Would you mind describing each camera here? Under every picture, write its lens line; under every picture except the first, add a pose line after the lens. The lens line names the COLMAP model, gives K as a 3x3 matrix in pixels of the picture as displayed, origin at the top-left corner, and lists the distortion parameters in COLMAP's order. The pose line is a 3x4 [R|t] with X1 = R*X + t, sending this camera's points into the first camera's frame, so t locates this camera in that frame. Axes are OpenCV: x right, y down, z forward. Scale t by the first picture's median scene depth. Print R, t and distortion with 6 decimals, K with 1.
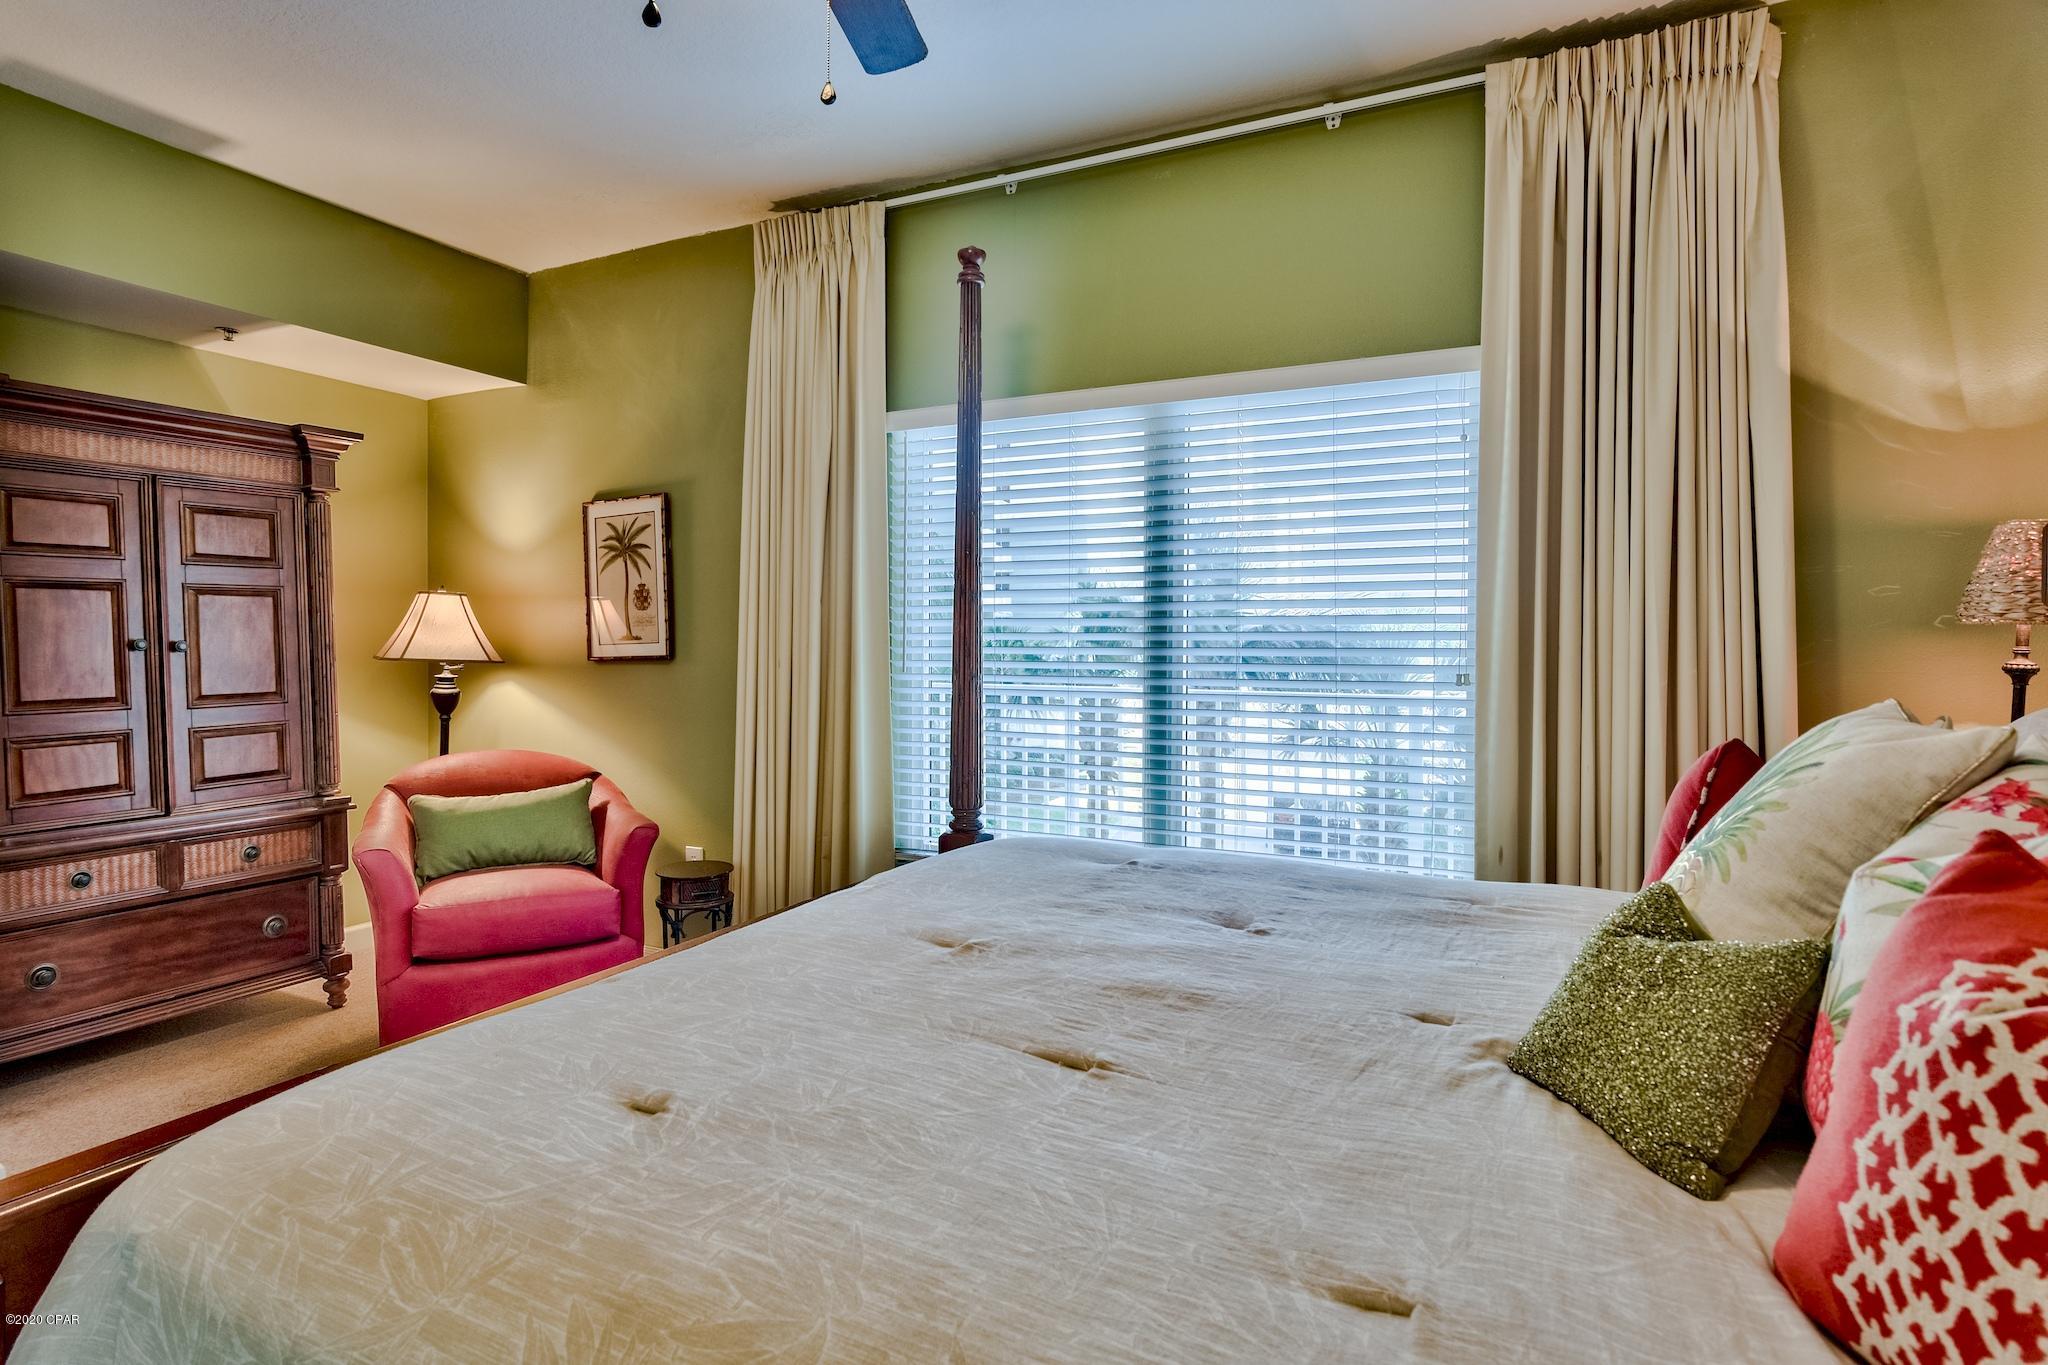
lens RADIAL K [[1037.1, 0, 1024.0], [0, 1037.1, 682.5], [0, 0, 1]] dist [-0.002392, -0.000191]
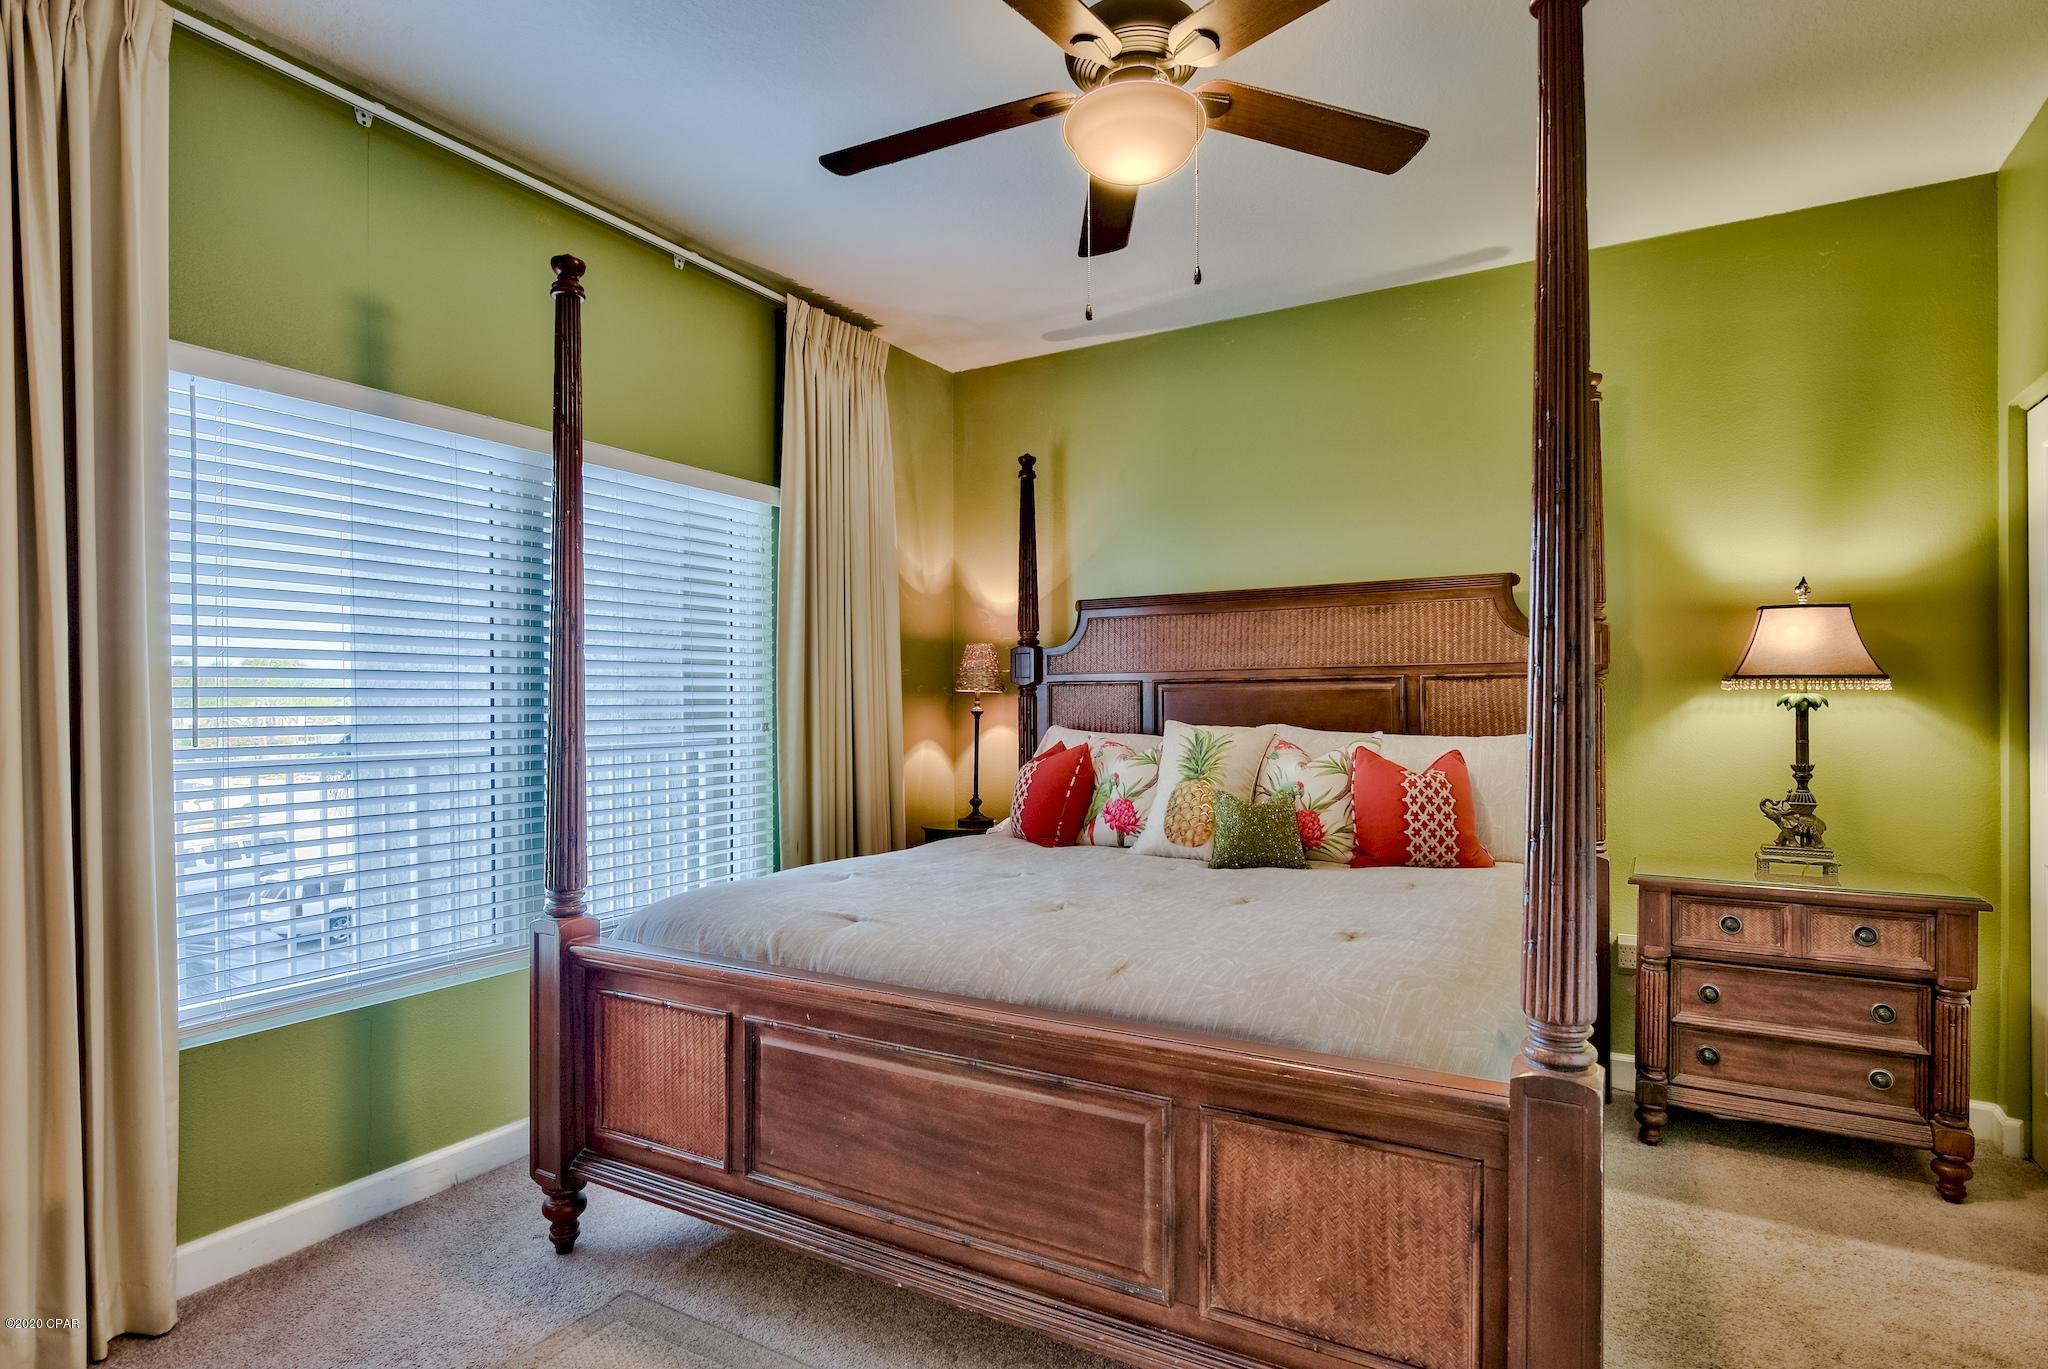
lens RADIAL K [[1053.4, 0, 1021.3], [0, 1053.4, 716.1], [0, 0, 1]] dist [0.002772, 0.000607]
pose [[0.080958, -0.018225, 0.996551, -0.990131], [0.038025, 0.999161, 0.015184, -0.027654], [-0.995992, 0.036665, 0.081583, 0.591896]]
